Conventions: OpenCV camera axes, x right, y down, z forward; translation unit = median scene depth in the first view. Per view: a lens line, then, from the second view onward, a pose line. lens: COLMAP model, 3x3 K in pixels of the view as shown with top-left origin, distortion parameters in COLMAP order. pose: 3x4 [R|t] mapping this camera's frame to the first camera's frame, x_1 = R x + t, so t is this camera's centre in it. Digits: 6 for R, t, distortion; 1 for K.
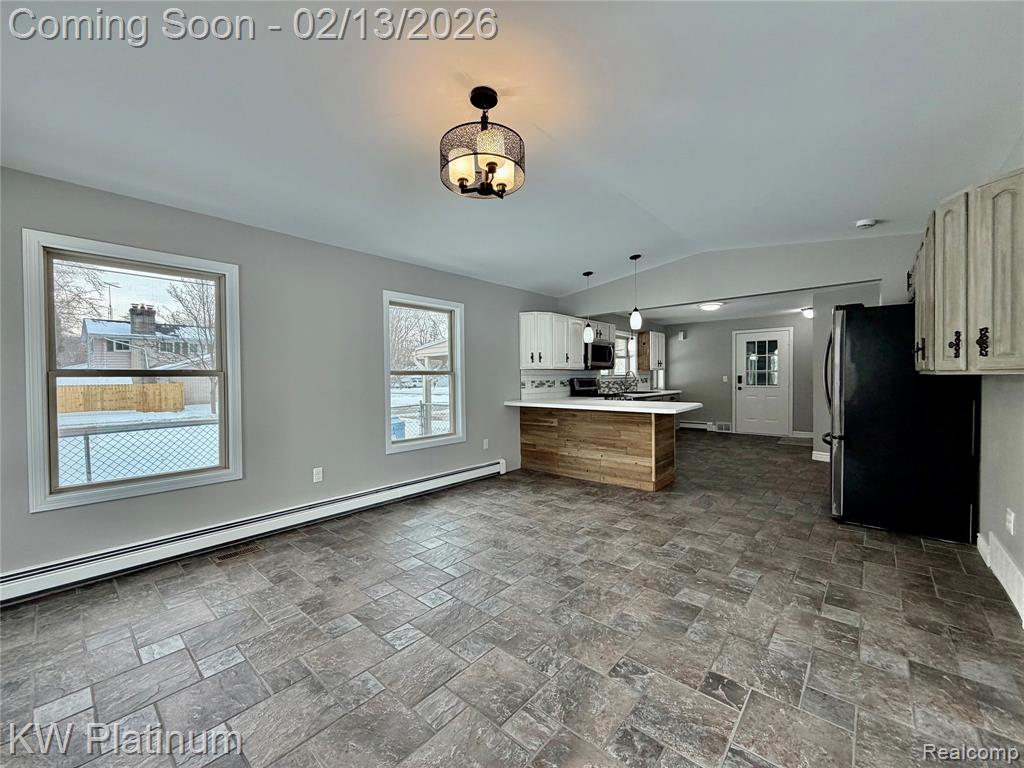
lens RADIAL K [[407.6, 0, 511.0], [0, 407.6, 383.0], [0, 0, 1]] dist [0.000556, -0.000101]
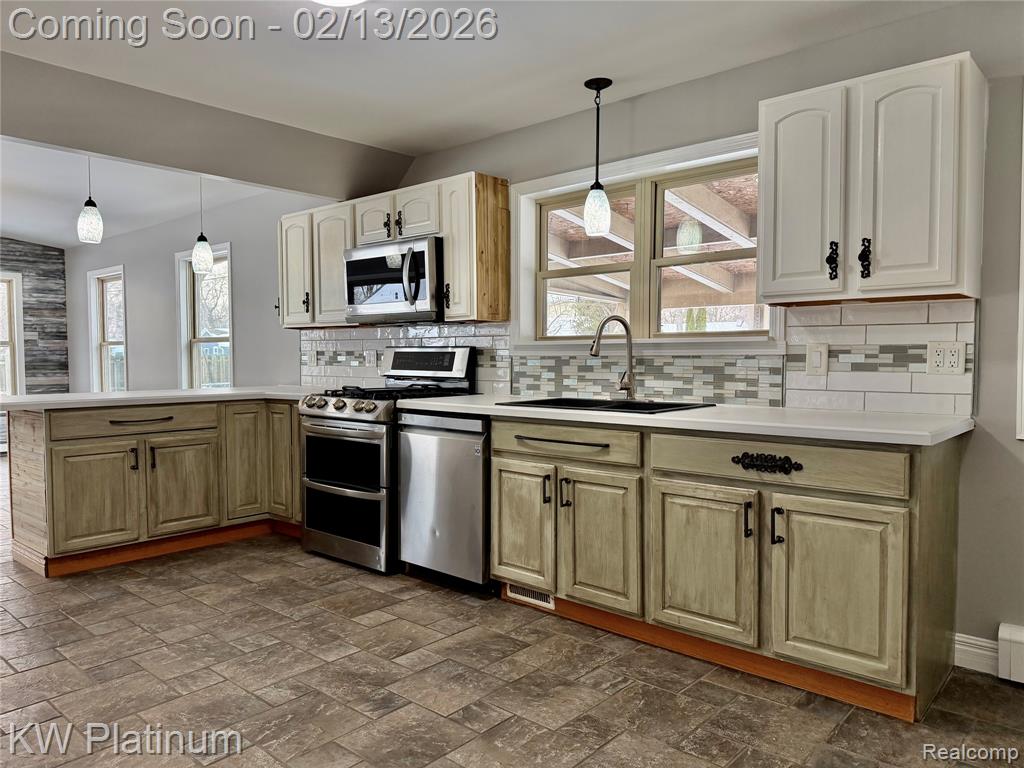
lens RADIAL K [[722.7, 0, 515.3], [0, 722.7, 388.2], [0, 0, 1]] dist [0.049341, -0.064827]
pose [[0.000696, 0.054535, -0.998512, 1.289646], [-0.013743, 0.998418, 0.054520, -0.016038], [0.999905, 0.013684, 0.001444, 1.646935]]
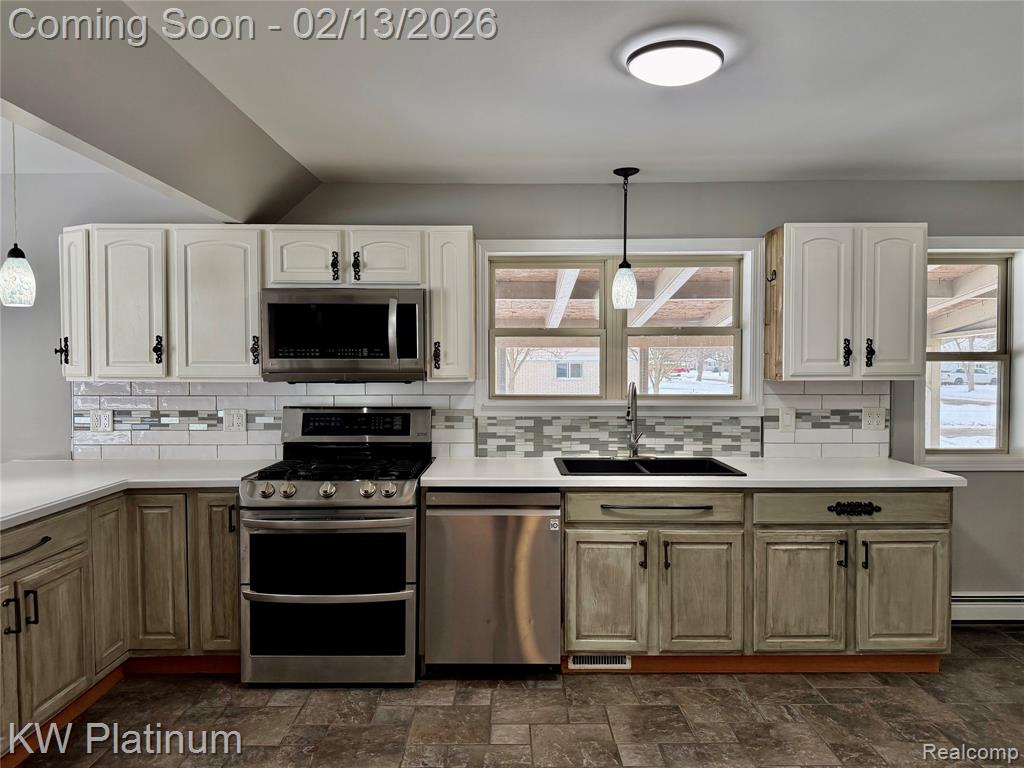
lens RADIAL K [[722.7, 0, 515.8], [0, 722.7, 383.9], [0, 0, 1]] dist [0.049341, -0.064827]
pose [[0.667712, 0.032521, -0.743709, 1.049183], [-0.017748, 0.999457, 0.027770, -0.072353], [0.744208, -0.005343, 0.667926, 1.085540]]
